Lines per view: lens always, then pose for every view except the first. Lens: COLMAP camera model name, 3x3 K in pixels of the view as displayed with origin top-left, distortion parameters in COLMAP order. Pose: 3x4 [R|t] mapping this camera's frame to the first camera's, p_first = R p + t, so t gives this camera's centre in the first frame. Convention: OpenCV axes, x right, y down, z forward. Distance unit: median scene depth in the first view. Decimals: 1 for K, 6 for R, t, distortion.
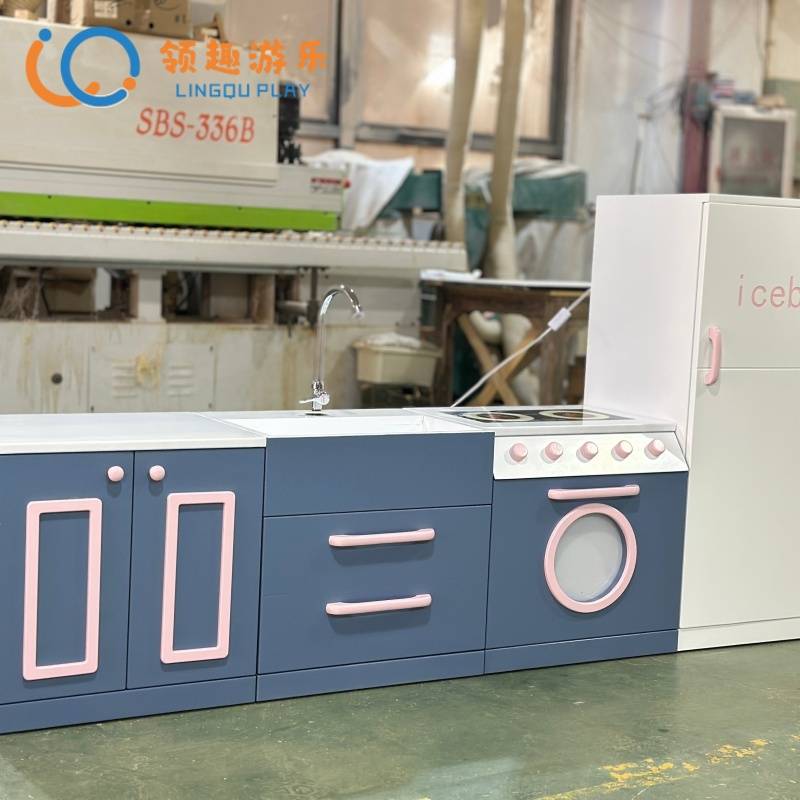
lens RADIAL K [[1480.6, 0, 397.0], [0, 1480.6, 391.7], [0, 0, 1]] dist [0.153387, 0.000000]
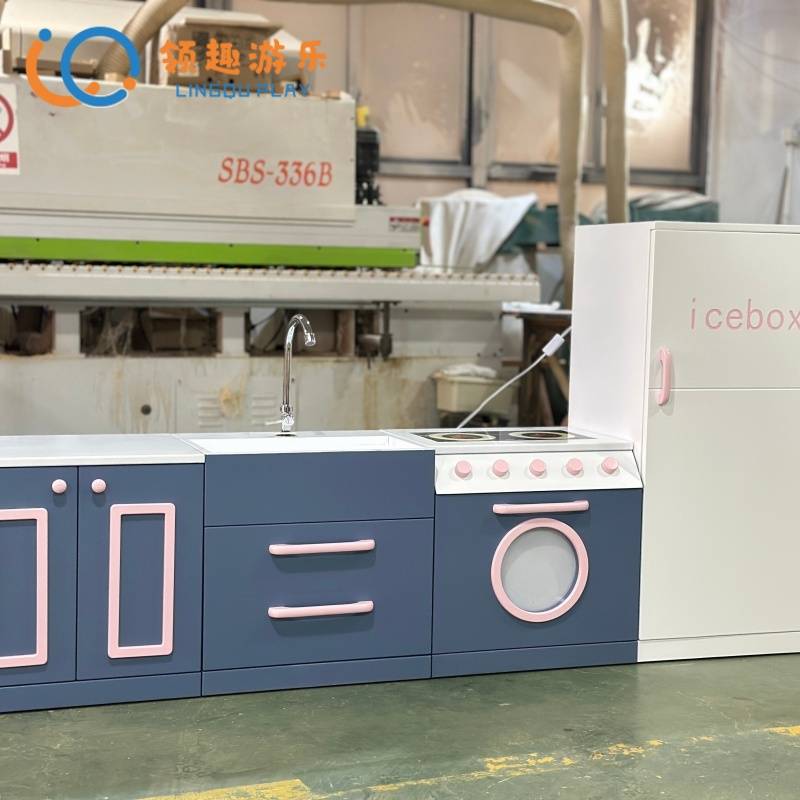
lens RADIAL K [[1480.6, 0, 405.0], [0, 1480.6, 408.0], [0, 0, 1]] dist [0.153387, 0.000000]
pose [[0.985937, -0.009219, -0.166862, 0.202776], [0.006609, 0.999847, -0.016188, 0.012945], [0.166985, 0.014858, 0.985847, -0.050075]]
